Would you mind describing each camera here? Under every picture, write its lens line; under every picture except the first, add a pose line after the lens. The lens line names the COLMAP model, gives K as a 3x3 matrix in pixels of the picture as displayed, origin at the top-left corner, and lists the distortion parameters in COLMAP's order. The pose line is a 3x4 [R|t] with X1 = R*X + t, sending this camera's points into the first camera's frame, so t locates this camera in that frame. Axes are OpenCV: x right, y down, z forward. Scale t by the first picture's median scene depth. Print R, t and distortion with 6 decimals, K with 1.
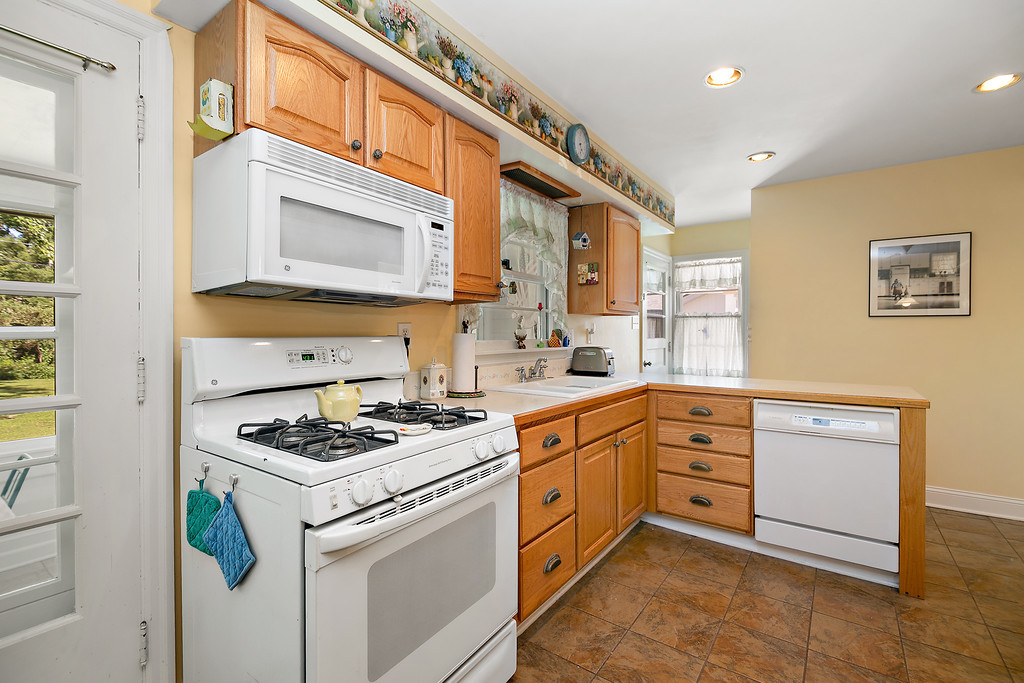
lens RADIAL K [[460.6, 0, 511.7], [0, 460.6, 335.7], [0, 0, 1]] dist [0.024269, -0.000036]
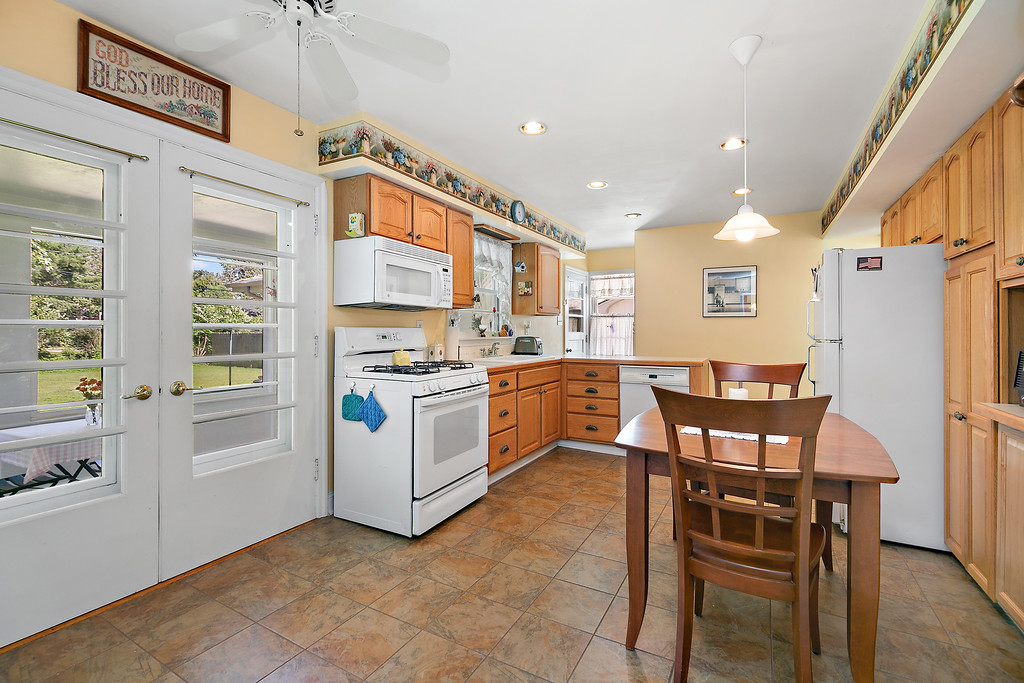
lens RADIAL K [[460.6, 0, 511.7], [0, 460.6, 335.7], [0, 0, 1]] dist [0.024269, -0.000036]
pose [[0.992411, -0.002397, 0.122939, -0.078561], [0.001927, 0.999990, 0.003938, 0.018639], [-0.122947, -0.003671, 0.992406, -0.601771]]
